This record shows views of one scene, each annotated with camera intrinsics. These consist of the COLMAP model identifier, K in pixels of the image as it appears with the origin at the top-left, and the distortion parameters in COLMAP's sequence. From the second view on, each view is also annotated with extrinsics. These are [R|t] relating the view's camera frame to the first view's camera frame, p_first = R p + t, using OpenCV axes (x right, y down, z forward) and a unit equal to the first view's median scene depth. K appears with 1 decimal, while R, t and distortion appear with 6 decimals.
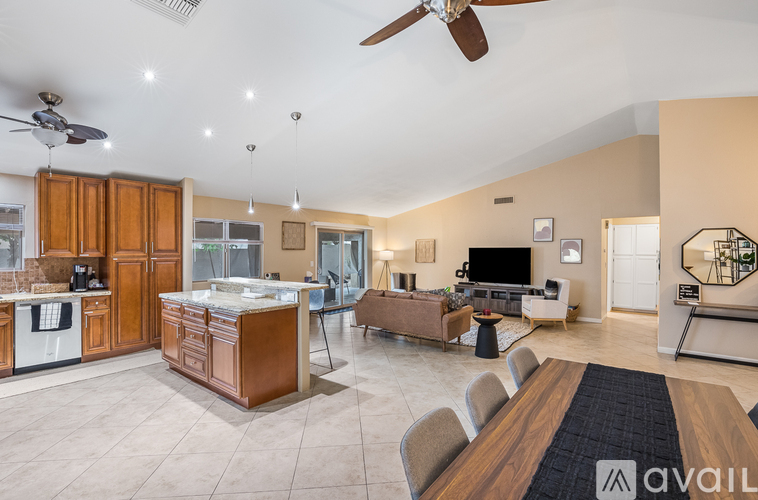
lens RADIAL K [[351.6, 0, 381.9], [0, 351.6, 250.6], [0, 0, 1]] dist [-0.019453, 0.002244]
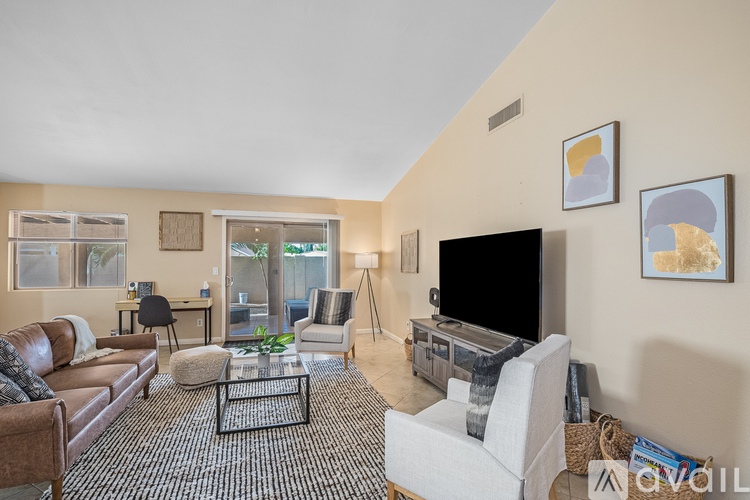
lens RADIAL K [[347.9, 0, 372.0], [0, 347.9, 261.1], [0, 0, 1]] dist [-0.019453, 0.002244]
pose [[0.824371, -0.001674, -0.566047, 0.688419], [-0.000519, 0.999993, -0.003714, 0.030937], [0.566049, 0.003356, 0.824364, 0.943812]]
